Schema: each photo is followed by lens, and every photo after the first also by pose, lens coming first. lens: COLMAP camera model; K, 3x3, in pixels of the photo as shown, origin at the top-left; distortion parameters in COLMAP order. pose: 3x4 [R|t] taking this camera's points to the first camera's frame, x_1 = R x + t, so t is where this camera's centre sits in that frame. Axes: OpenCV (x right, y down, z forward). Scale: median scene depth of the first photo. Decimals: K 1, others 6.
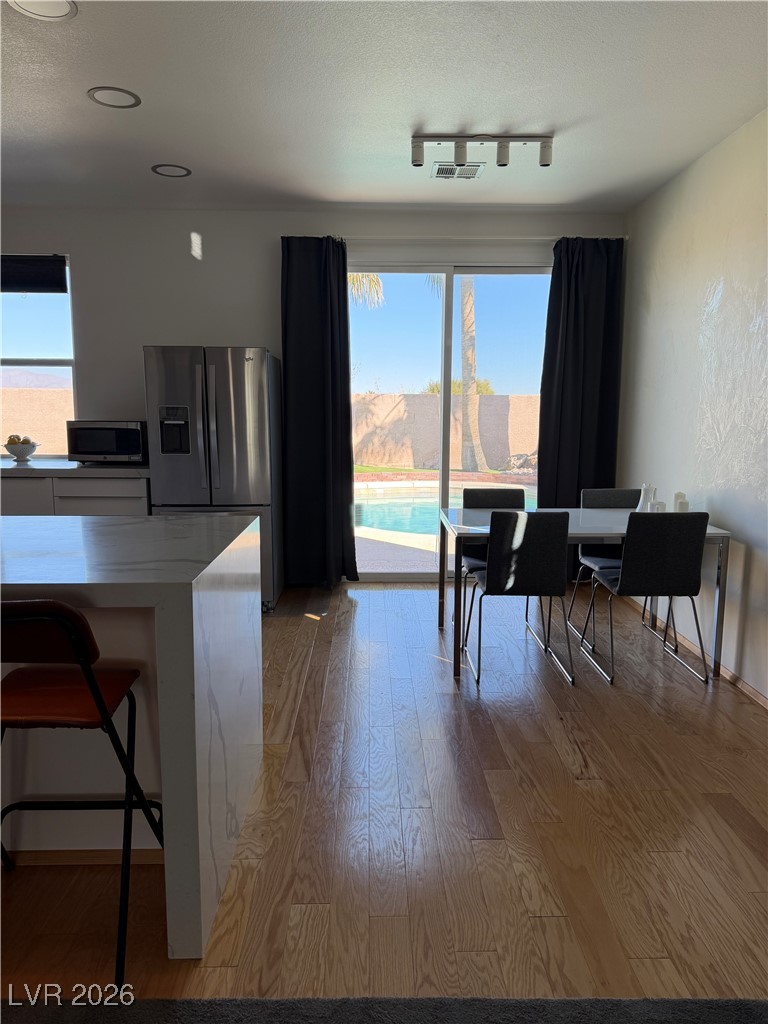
lens RADIAL K [[730.2, 0, 384.0], [0, 730.2, 512.0], [0, 0, 1]] dist [0.091887, -0.124205]
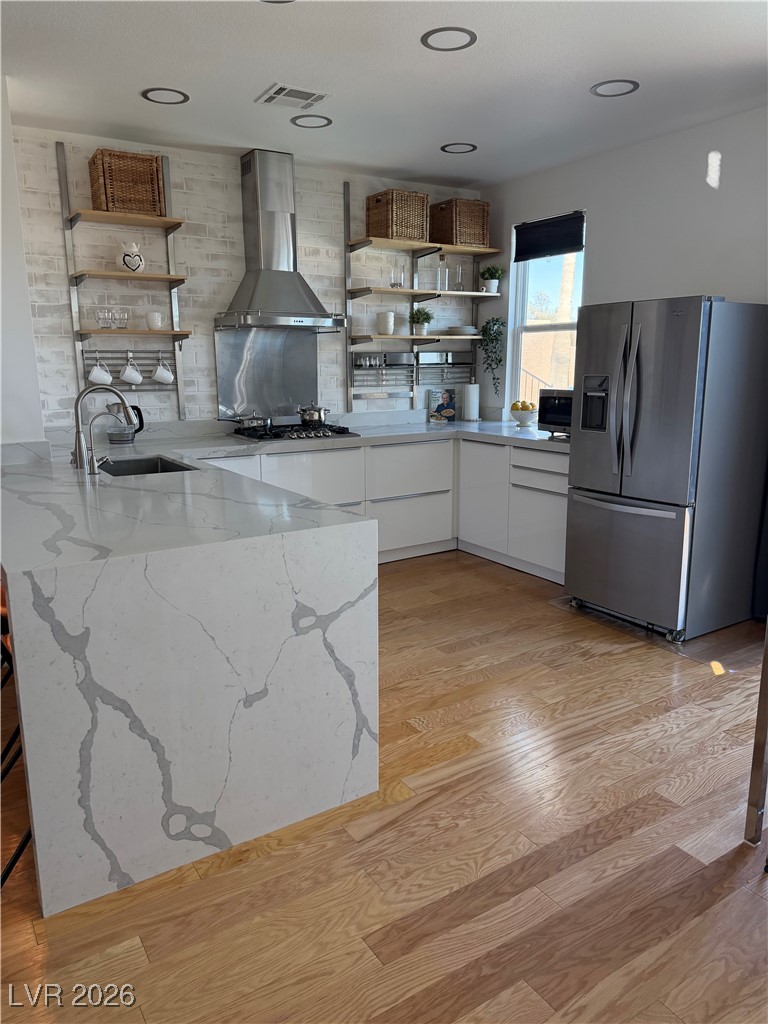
lens RADIAL K [[725.4, 0, 381.0], [0, 725.4, 514.4], [0, 0, 1]] dist [0.141622, -0.278118]
pose [[0.527976, 0.170437, -0.831981, 0.303052], [-0.116867, 0.984916, 0.127602, -0.060351], [0.841180, 0.029860, 0.539931, 0.315656]]
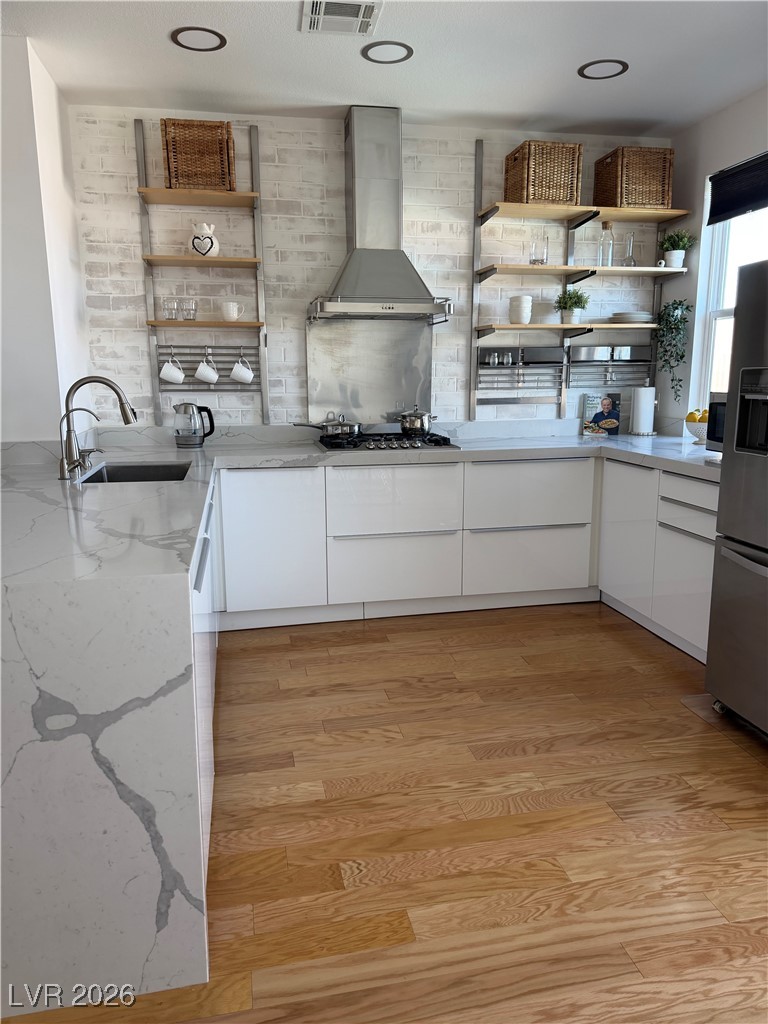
lens RADIAL K [[730.2, 0, 384.0], [0, 730.2, 512.0], [0, 0, 1]] dist [0.091887, -0.124205]
pose [[0.189076, 0.177924, -0.965709, 0.211447], [-0.138232, 0.978477, 0.153212, -0.079437], [0.972184, 0.104523, 0.209602, 0.585399]]
